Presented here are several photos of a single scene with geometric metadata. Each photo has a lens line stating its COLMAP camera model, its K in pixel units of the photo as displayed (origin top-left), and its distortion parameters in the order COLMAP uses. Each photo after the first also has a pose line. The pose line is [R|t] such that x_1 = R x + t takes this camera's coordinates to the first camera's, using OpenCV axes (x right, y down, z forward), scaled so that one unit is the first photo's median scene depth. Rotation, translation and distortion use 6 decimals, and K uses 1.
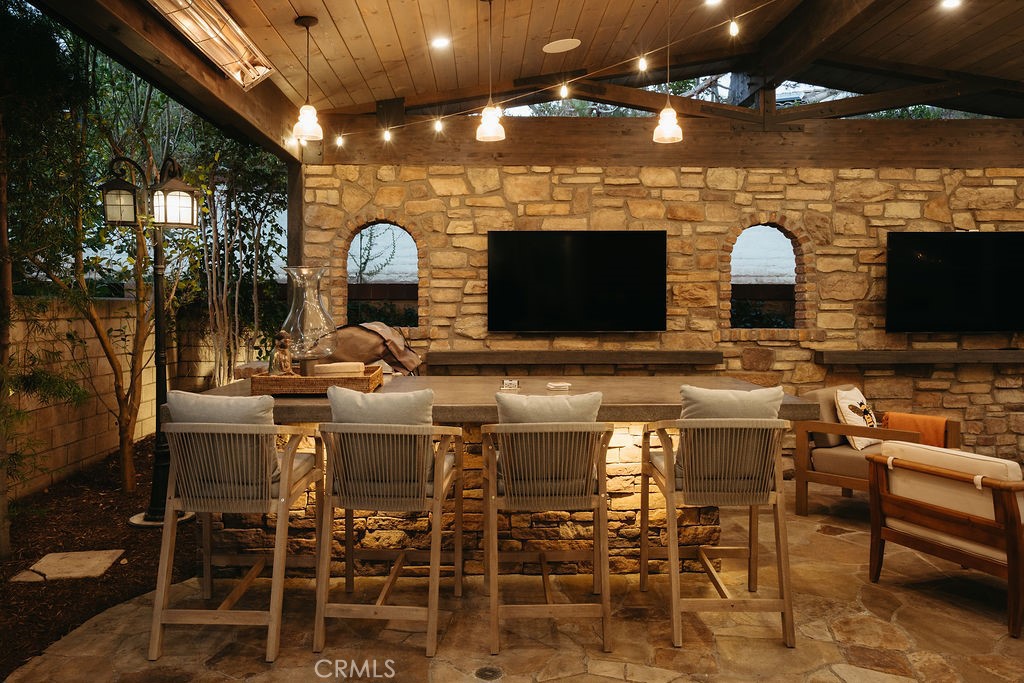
lens RADIAL K [[759.6, 0, 540.0], [0, 759.6, 326.9], [0, 0, 1]] dist [0.026042, 0.012210]
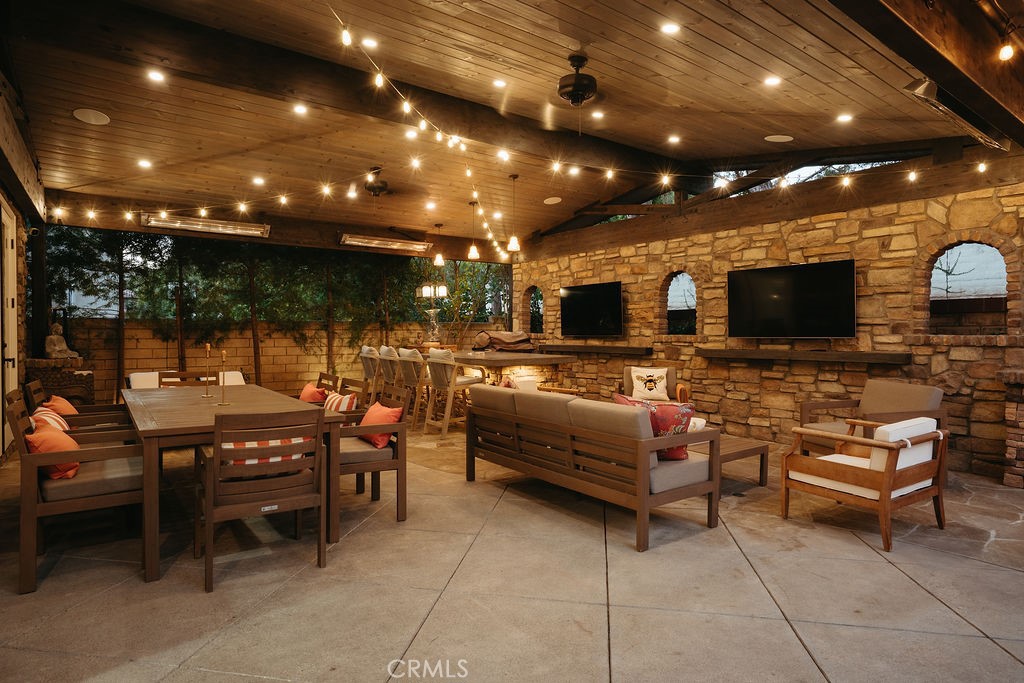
lens RADIAL K [[579.7, 0, 501.8], [0, 579.7, 336.6], [0, 0, 1]] dist [-0.015223, 0.001181]
pose [[0.548505, 0.005800, -0.836127, 1.137288], [-0.007871, 0.999967, 0.001773, 0.006928], [0.836110, 0.005608, 0.548533, -0.009701]]
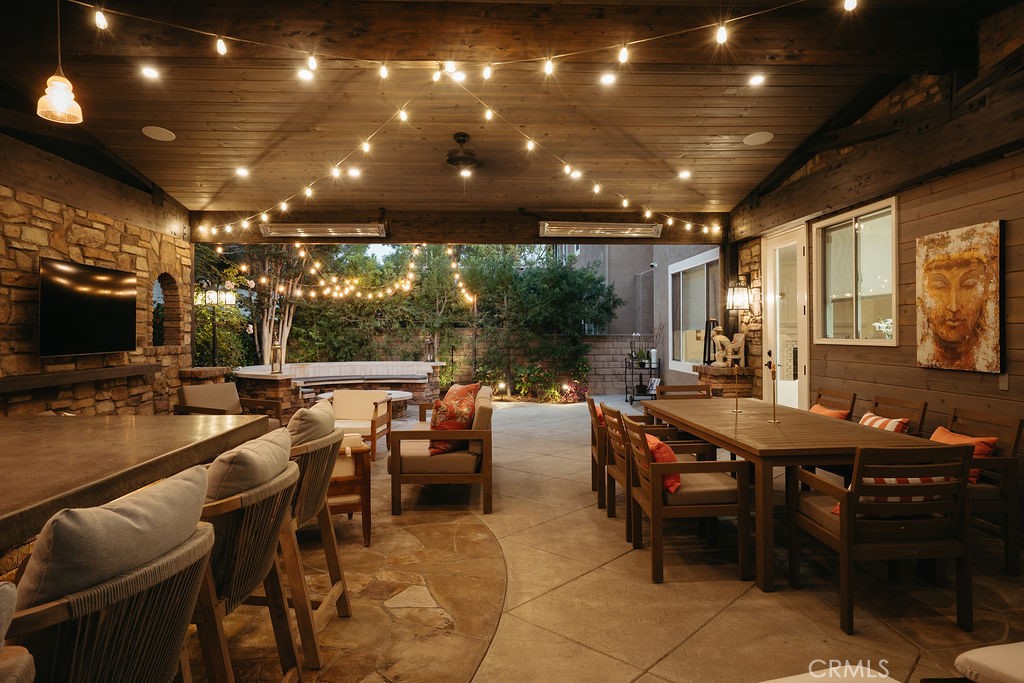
lens RADIAL K [[599.7, 0, 505.2], [0, 599.7, 335.4], [0, 0, 1]] dist [0.000546, -0.001158]
pose [[-0.001090, -0.005946, 0.999982, -0.323075], [0.011953, 0.999911, 0.005958, -0.018077], [-0.999928, 0.011960, -0.001018, 0.380046]]
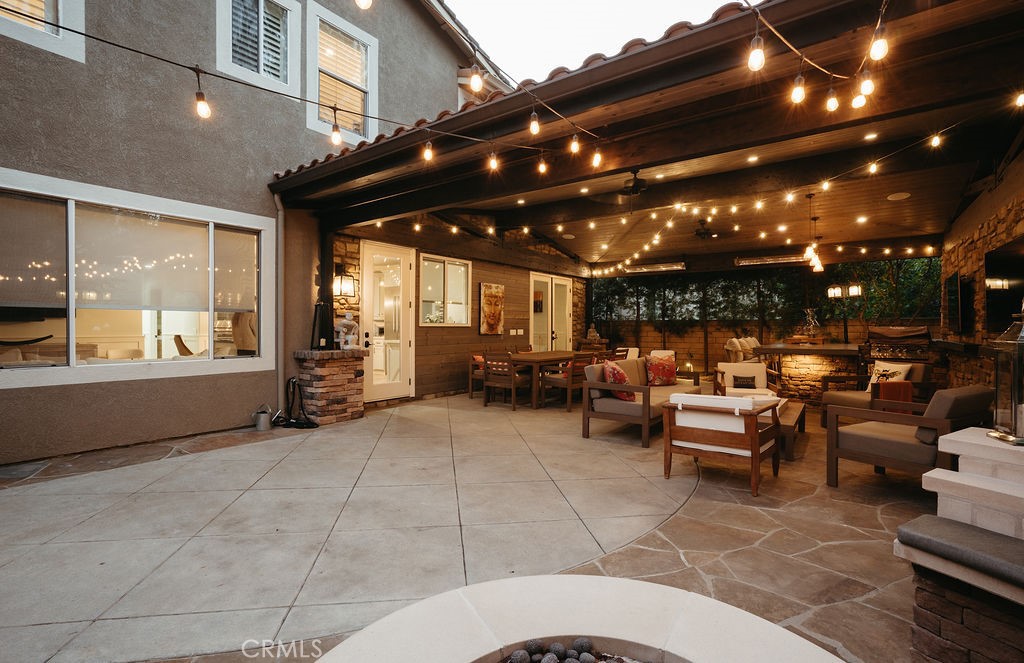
lens RADIAL K [[468.1, 0, 504.7], [0, 468.1, 331.8], [0, 0, 1]] dist [-0.018342, 0.001301]
pose [[-0.632478, 0.003803, -0.774569, 1.518824], [-0.010227, 0.999860, 0.013259, 0.003511], [0.774511, 0.016308, -0.632350, 0.842894]]
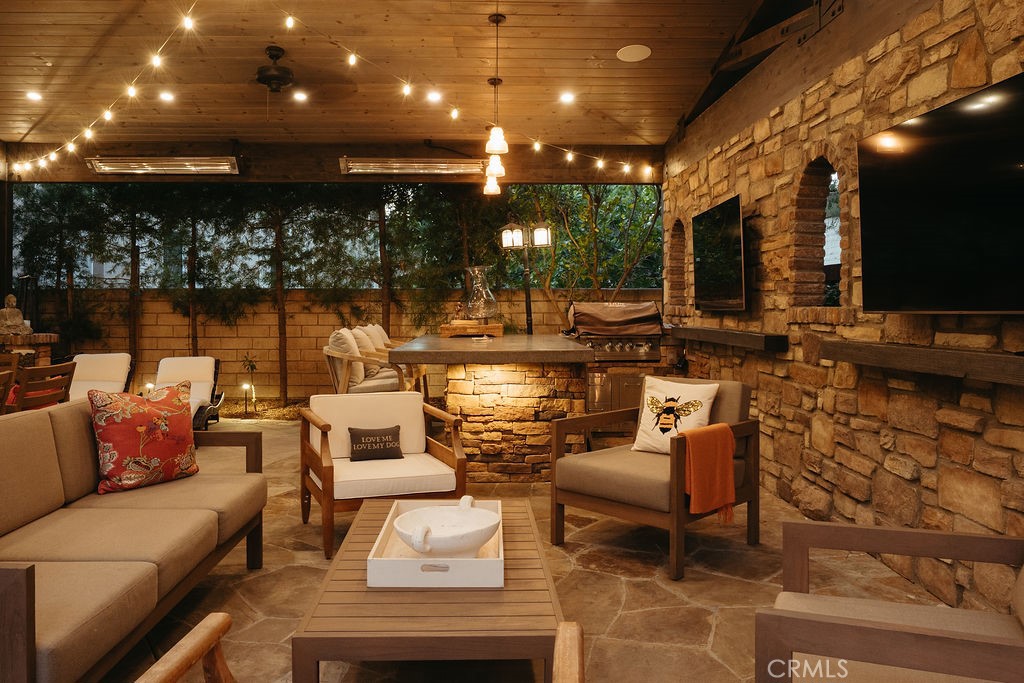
lens RADIAL K [[783.4, 0, 487.2], [0, 783.4, 304.7], [0, 0, 1]] dist [-0.030824, 0.003860]
pose [[-0.023071, -0.004973, -0.999721, 1.027286], [-0.009115, 0.999947, -0.004764, 0.006640], [0.999692, 0.009002, -0.023115, 0.706134]]
